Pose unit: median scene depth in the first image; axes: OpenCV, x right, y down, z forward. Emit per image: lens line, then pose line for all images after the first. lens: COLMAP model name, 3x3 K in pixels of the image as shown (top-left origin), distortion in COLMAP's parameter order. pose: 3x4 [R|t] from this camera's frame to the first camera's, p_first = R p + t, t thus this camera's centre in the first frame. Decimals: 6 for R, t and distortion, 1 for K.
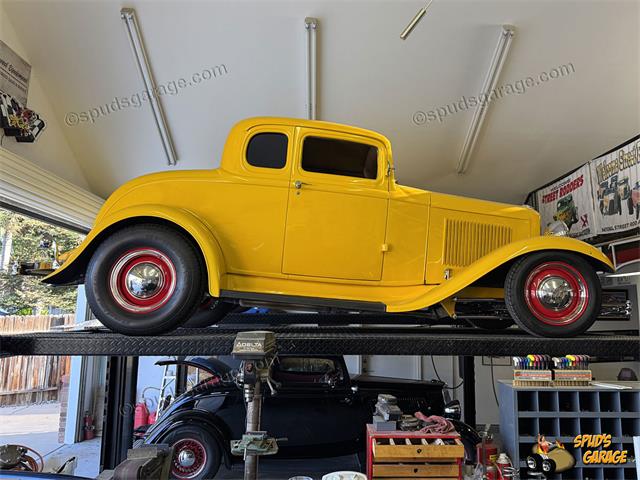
lens RADIAL K [[522.9, 0, 320.0], [0, 522.9, 240.0], [0, 0, 1]] dist [0.006035, -0.001263]
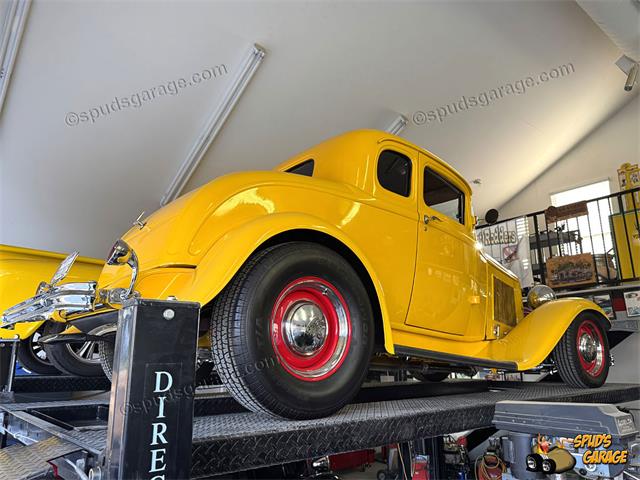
lens RADIAL K [[459.3, 0, 320.0], [0, 459.3, 240.0], [0, 0, 1]] dist [0.006790, 0.003759]
pose [[0.781593, 0.146899, 0.606245, -0.620100], [-0.077989, 0.987262, -0.138676, 0.044715], [-0.618894, 0.061108, 0.783094, 0.516258]]
